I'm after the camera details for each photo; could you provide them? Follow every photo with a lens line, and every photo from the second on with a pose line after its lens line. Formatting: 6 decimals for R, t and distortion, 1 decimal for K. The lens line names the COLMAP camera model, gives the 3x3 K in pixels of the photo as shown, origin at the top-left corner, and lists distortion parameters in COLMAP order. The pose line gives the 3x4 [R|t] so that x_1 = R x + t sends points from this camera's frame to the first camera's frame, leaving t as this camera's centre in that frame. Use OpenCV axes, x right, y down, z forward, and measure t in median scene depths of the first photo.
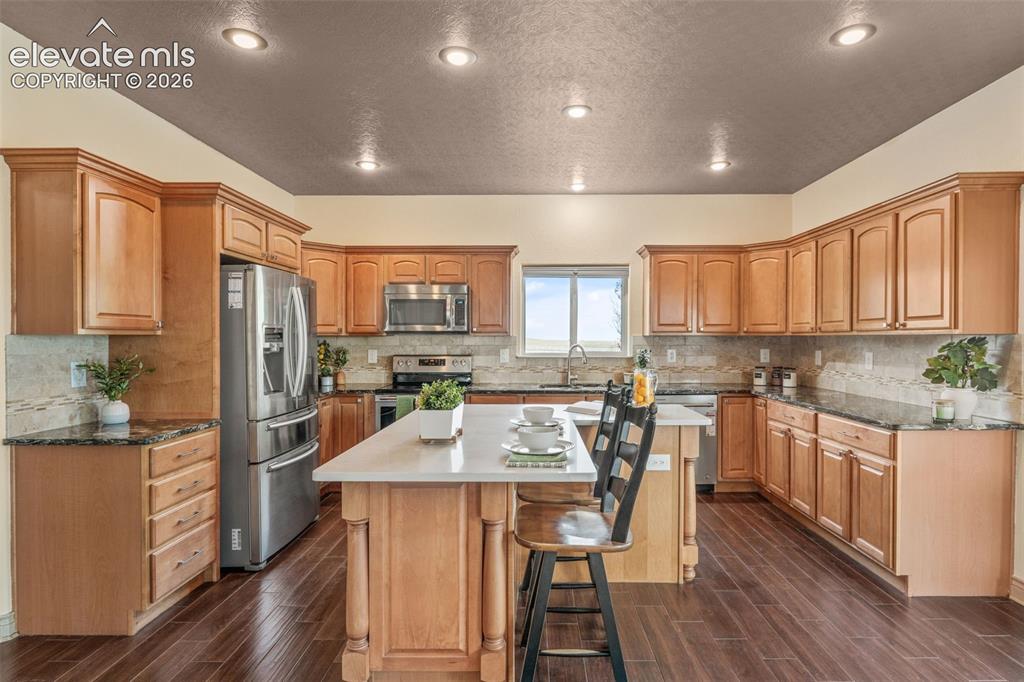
lens RADIAL K [[541.2, 0, 523.4], [0, 541.2, 347.1], [0, 0, 1]] dist [-0.004318, 0.000425]
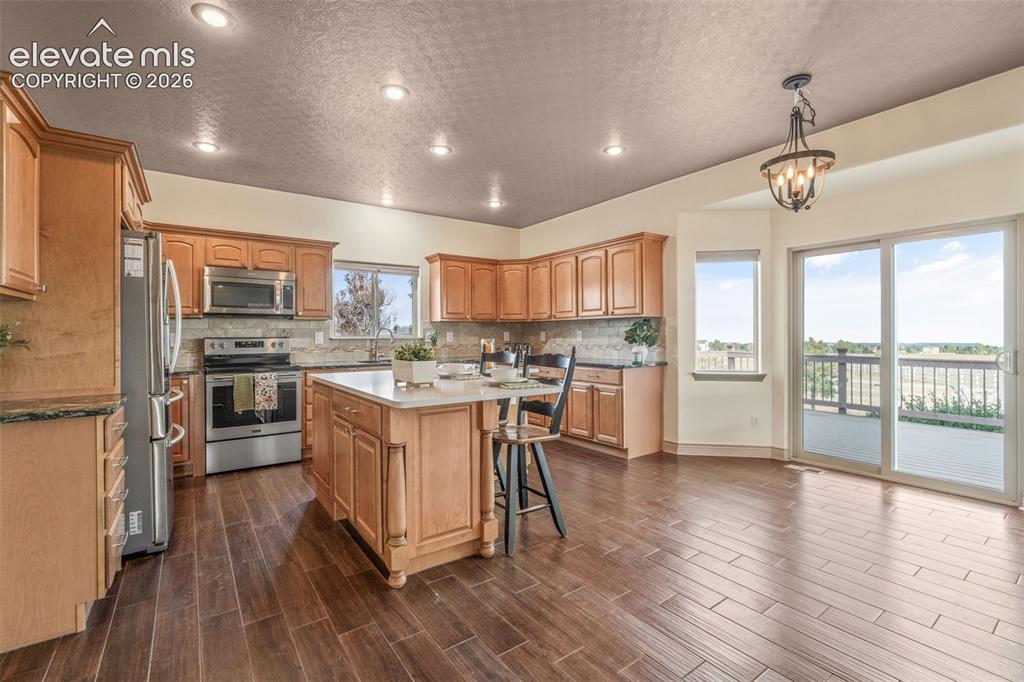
lens RADIAL K [[460.6, 0, 510.9], [0, 460.6, 335.5], [0, 0, 1]] dist [-0.002655, -0.000540]
pose [[0.809750, -0.004217, 0.586761, -0.332582], [0.015665, 0.999773, -0.014433, 0.037479], [-0.586567, 0.020879, 0.809632, -0.022905]]
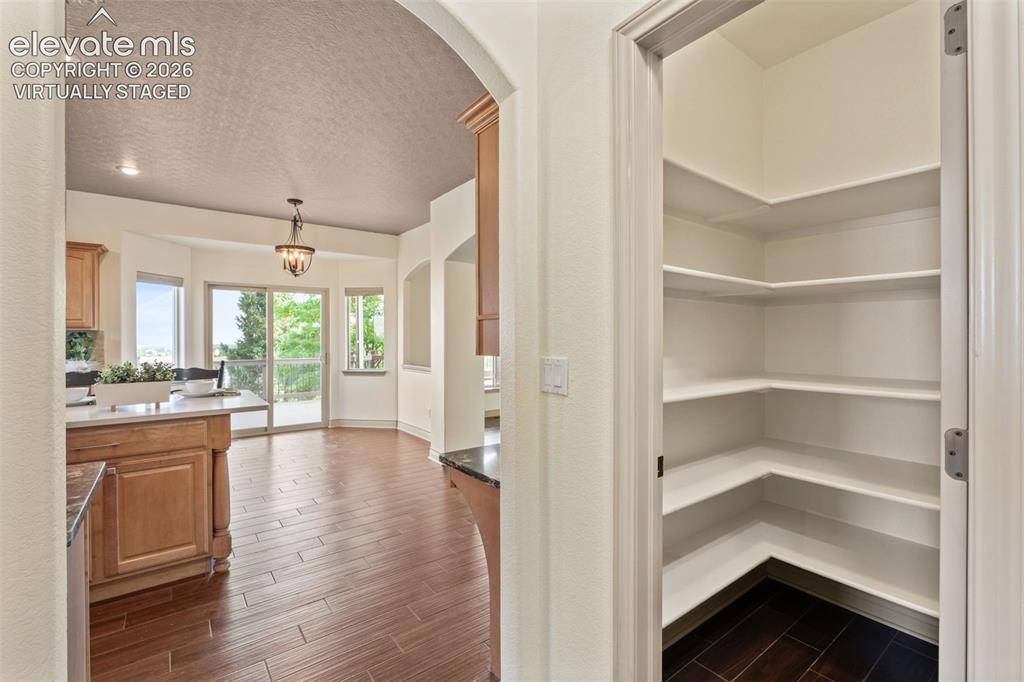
lens RADIAL K [[460.6, 0, 516.6], [0, 460.6, 333.5], [0, 0, 1]] dist [-0.002655, -0.000540]
pose [[-0.609803, 0.006419, 0.792527, -0.843575], [0.018299, 0.999815, 0.005983, 0.002652], [-0.792342, 0.018151, -0.609808, 0.518826]]
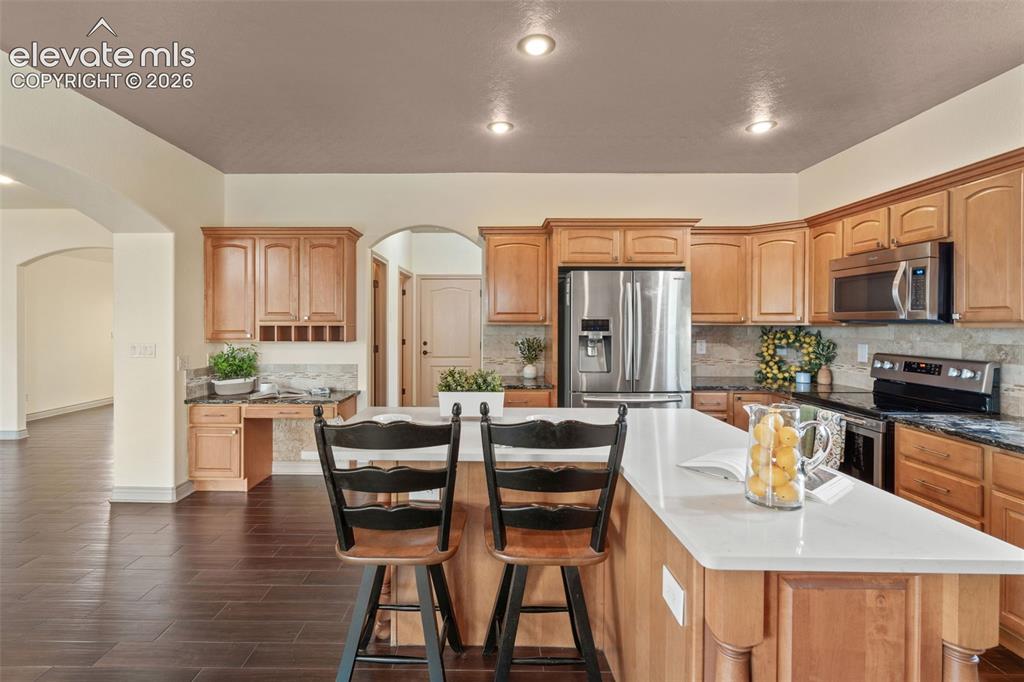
lens RADIAL K [[460.6, 0, 508.8], [0, 460.6, 336.9], [0, 0, 1]] dist [-0.002655, -0.000540]
pose [[0.023497, 0.031903, -0.999215, 0.430022], [-0.020727, 0.999291, 0.031419, -0.018672], [0.999509, 0.019973, 0.024141, 0.584997]]
